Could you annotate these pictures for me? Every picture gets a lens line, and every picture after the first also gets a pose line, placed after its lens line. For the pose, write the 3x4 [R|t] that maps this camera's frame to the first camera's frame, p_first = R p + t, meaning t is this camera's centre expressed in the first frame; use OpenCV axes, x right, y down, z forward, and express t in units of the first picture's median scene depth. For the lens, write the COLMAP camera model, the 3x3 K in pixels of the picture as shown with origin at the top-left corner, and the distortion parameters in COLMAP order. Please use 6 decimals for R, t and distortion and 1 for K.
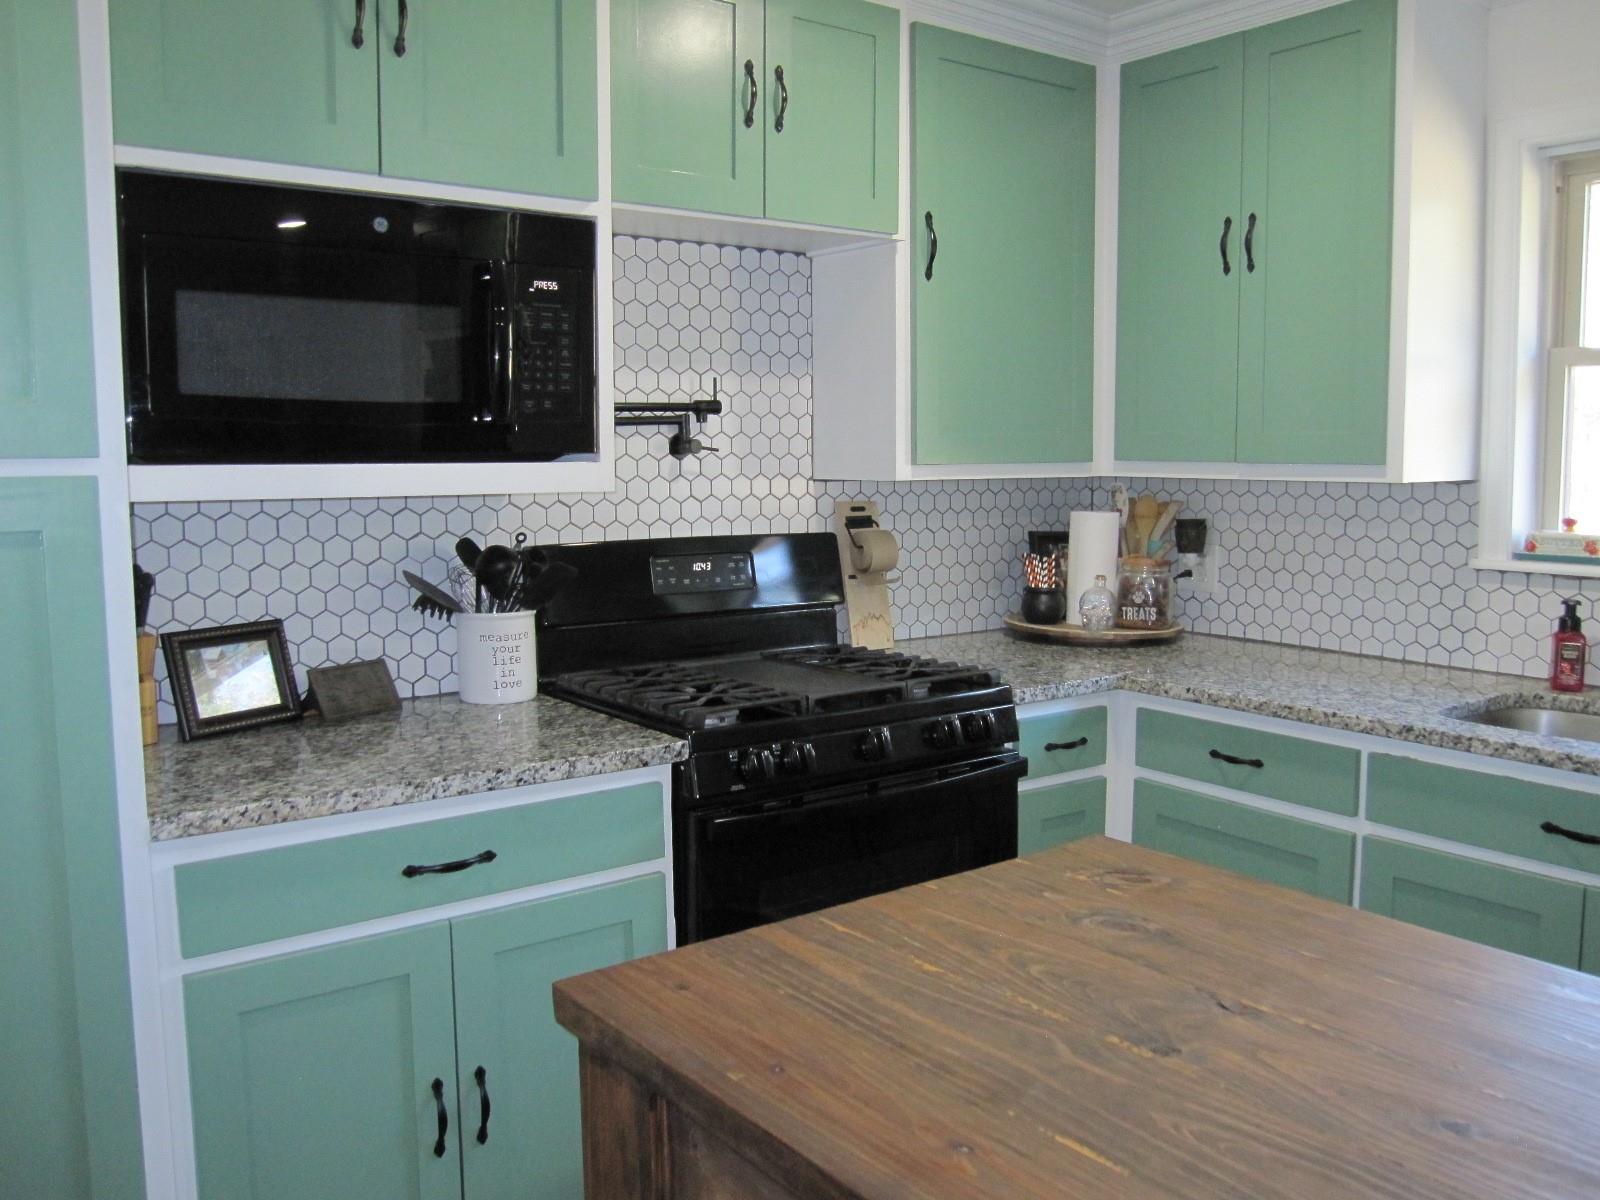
lens RADIAL K [[1329.6, 0, 811.1], [0, 1329.6, 597.9], [0, 0, 1]] dist [-0.071572, 0.032138]
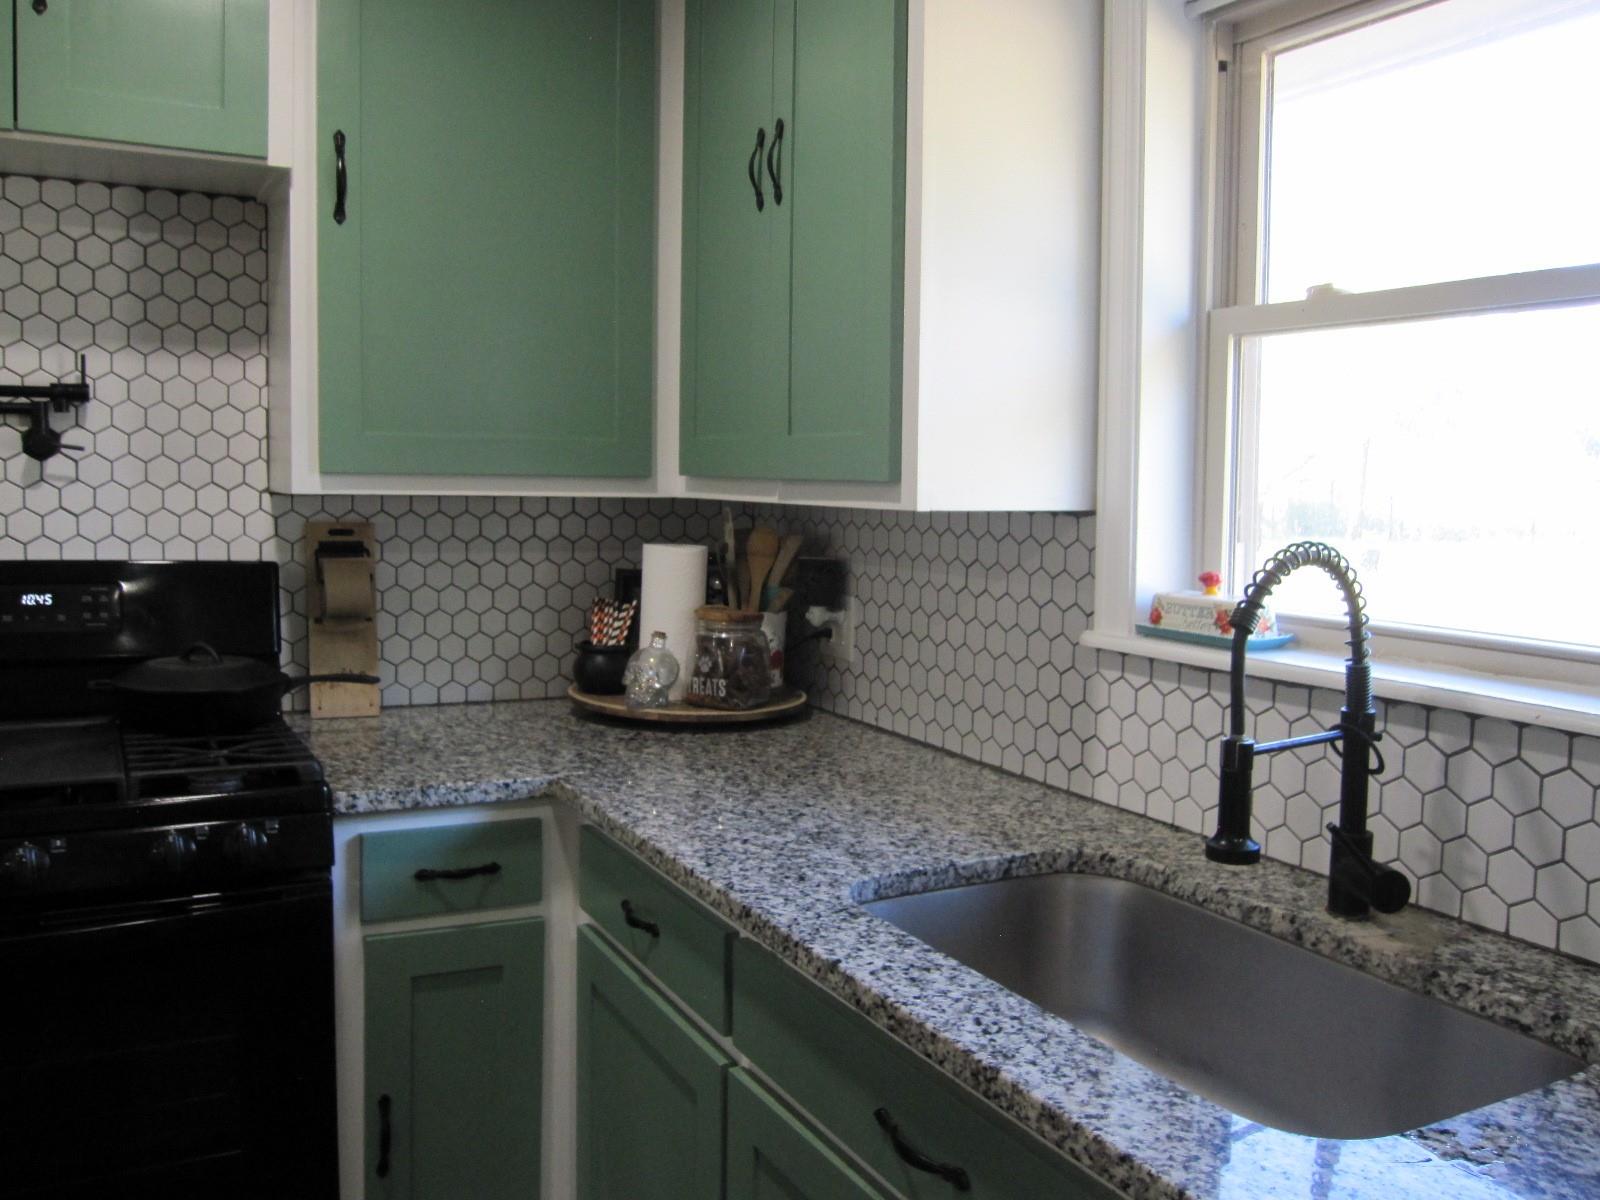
lens RADIAL K [[1329.6, 0, 805.2], [0, 1329.6, 592.5], [0, 0, 1]] dist [-0.071572, 0.032138]
pose [[0.988625, 0.036483, -0.145910, 0.461755], [-0.040589, 0.998856, -0.025263, -0.026726], [0.144821, 0.030898, 0.988975, 0.323095]]
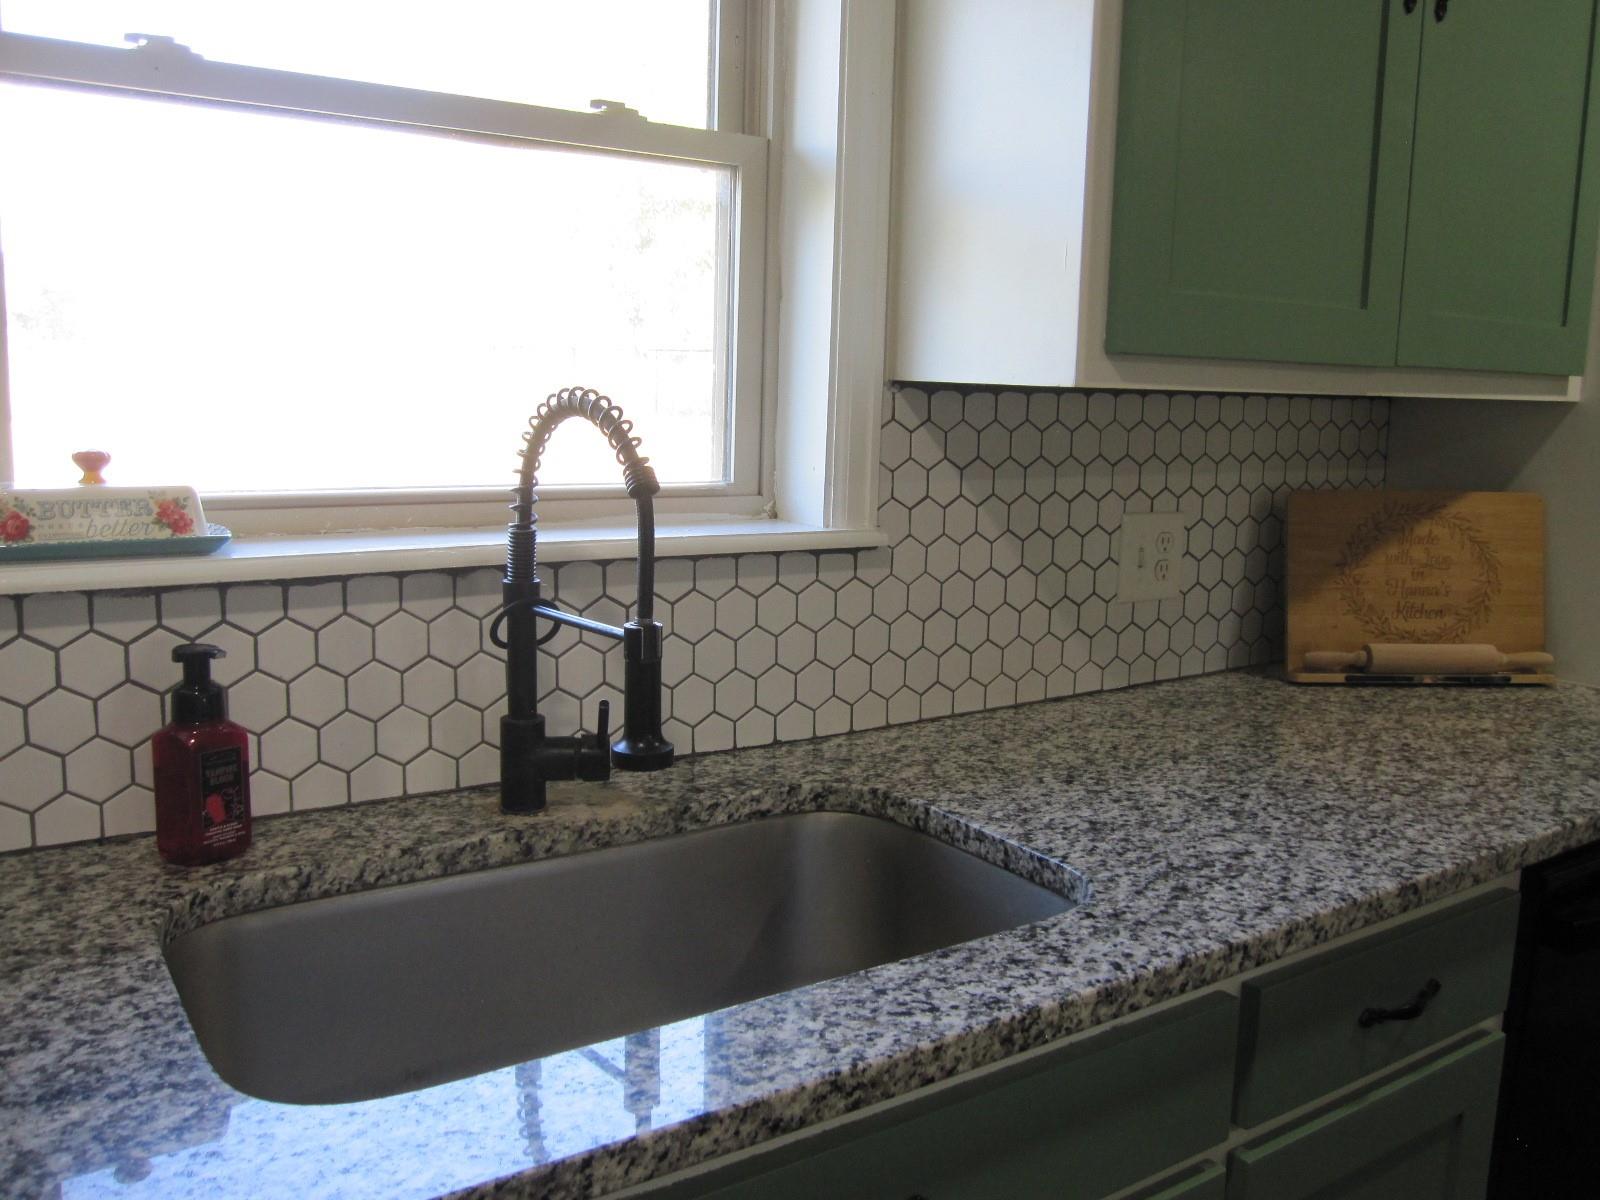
lens RADIAL K [[1329.6, 0, 804.8], [0, 1329.6, 594.8], [0, 0, 1]] dist [-0.071572, 0.032138]
pose [[0.050971, -0.141585, 0.988613, 0.170775], [0.090588, 0.986474, 0.136608, -0.049683], [-0.994583, 0.082594, 0.063107, 0.719826]]
